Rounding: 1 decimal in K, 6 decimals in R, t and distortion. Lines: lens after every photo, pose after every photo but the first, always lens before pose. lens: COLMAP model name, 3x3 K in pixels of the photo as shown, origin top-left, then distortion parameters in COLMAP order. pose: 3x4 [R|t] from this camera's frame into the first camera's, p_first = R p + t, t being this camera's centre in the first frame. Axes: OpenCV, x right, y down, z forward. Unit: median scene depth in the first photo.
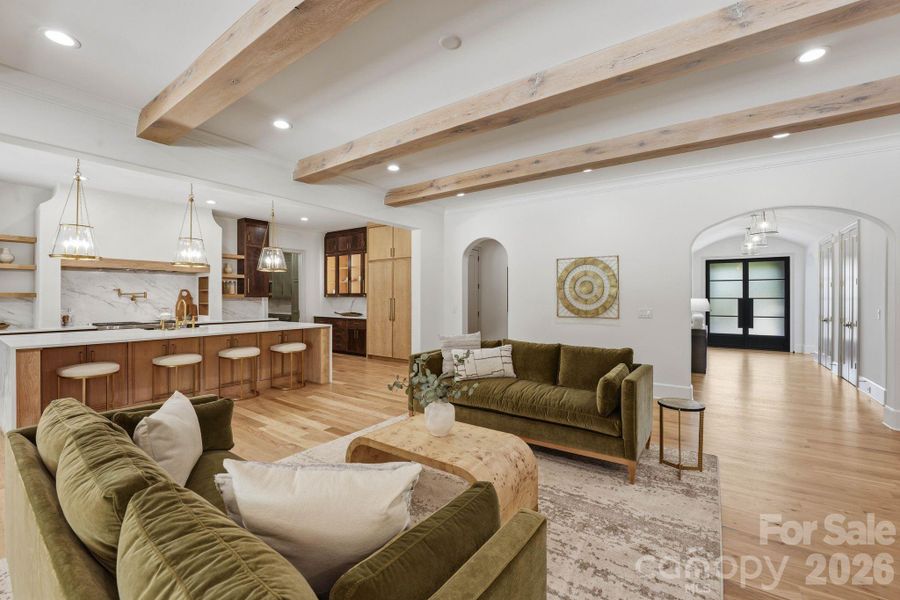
lens RADIAL K [[383.4, 0, 450.9], [0, 383.4, 296.8], [0, 0, 1]] dist [-0.017352, 0.000462]
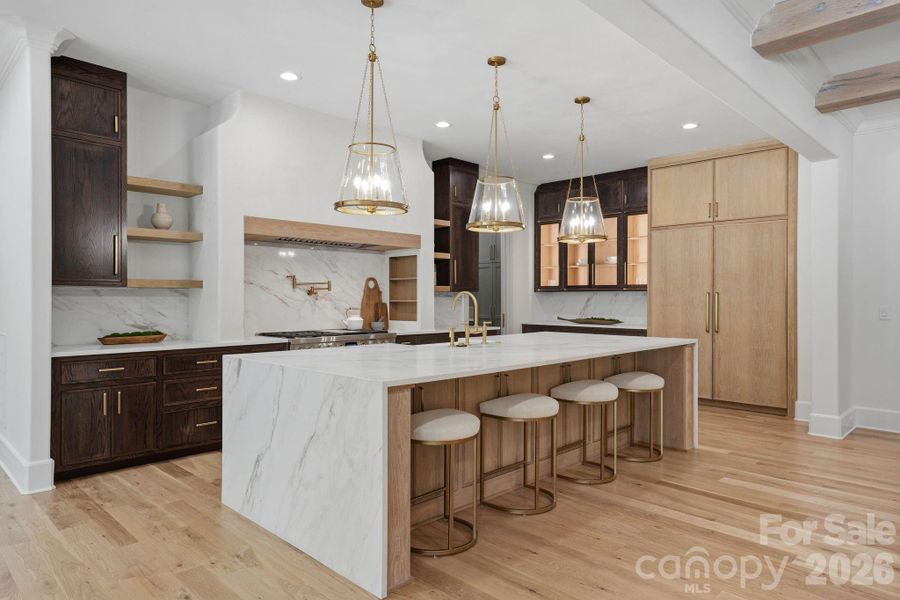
lens RADIAL K [[567.5, 0, 444.4], [0, 567.5, 300.2], [0, 0, 1]] dist [0.007767, 0.000346]
pose [[0.987691, 0.001457, -0.156413, -0.419220], [-0.000635, 0.999986, 0.005305, 0.010907], [0.156418, -0.005140, 0.987678, 0.127930]]
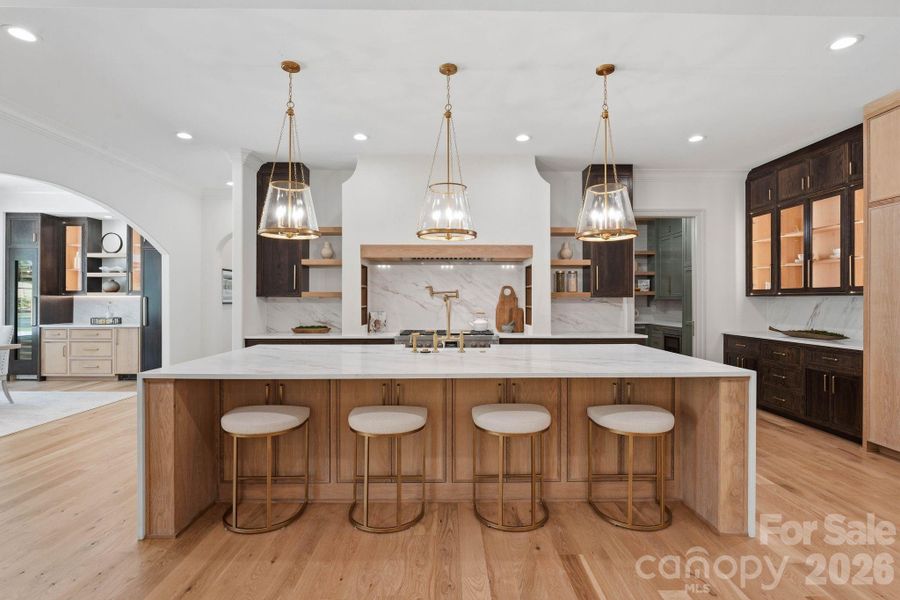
lens RADIAL K [[439.0, 0, 448.8], [0, 439.0, 300.5], [0, 0, 1]] dist [-0.012325, 0.002727]
pose [[0.594172, 0.000982, -0.804337, -0.122735], [0.001277, 0.999997, 0.002164, 0.004806], [0.804337, -0.002313, 0.594169, 0.420771]]
